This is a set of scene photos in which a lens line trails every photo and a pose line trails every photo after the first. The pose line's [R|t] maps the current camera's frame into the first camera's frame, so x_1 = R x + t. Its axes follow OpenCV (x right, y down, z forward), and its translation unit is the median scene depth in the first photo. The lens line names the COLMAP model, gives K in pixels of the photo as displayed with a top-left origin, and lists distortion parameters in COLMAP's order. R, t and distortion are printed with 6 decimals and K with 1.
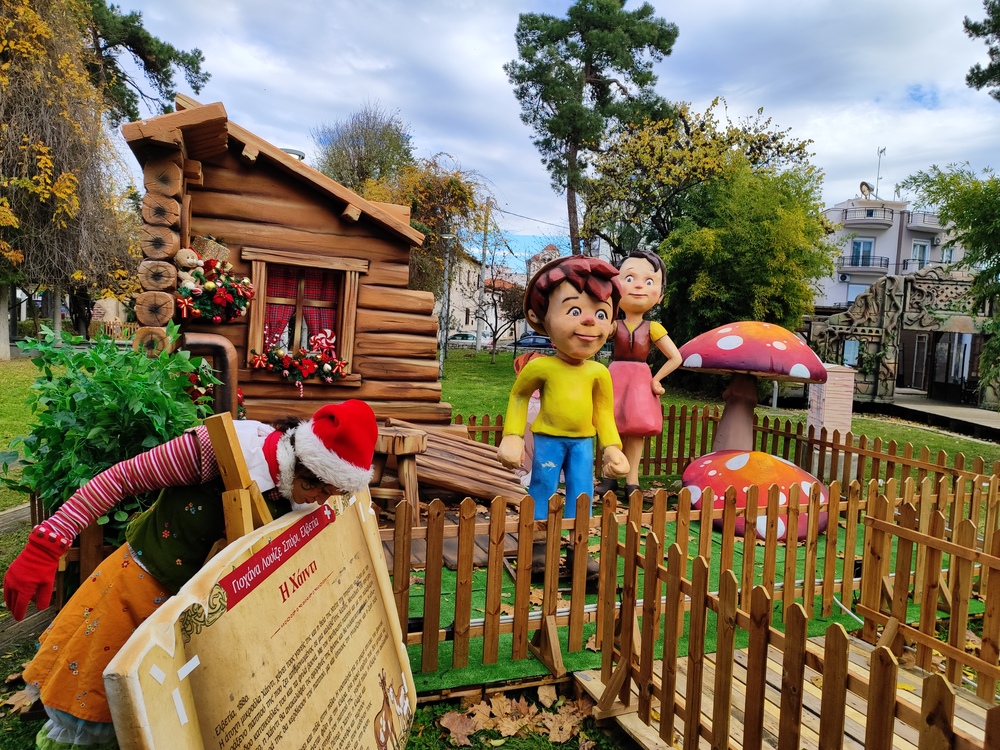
lens RADIAL K [[701.4, 0, 499.0], [0, 701.4, 377.6], [0, 0, 1]] dist [0.012864, -0.001823]
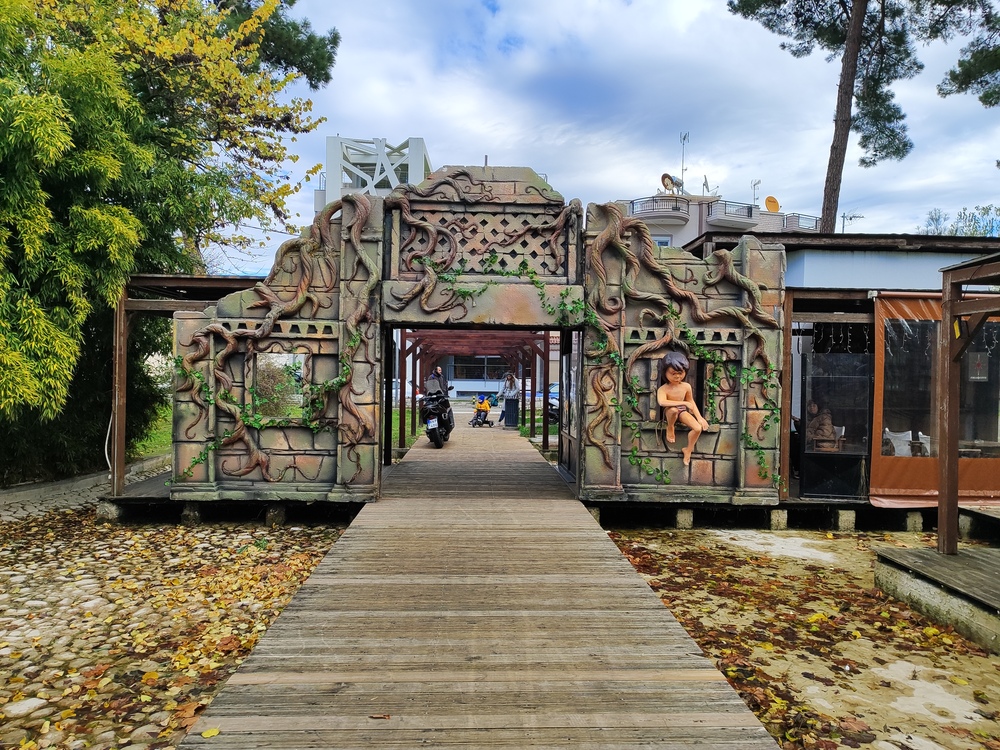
lens RADIAL K [[701.4, 0, 502.0], [0, 701.4, 378.0], [0, 0, 1]] dist [0.012864, -0.001823]
pose [[0.992541, -0.045840, 0.112963, 0.590130], [0.052432, 0.997048, -0.056086, -0.008016], [-0.110059, 0.061591, 0.992015, 0.577996]]
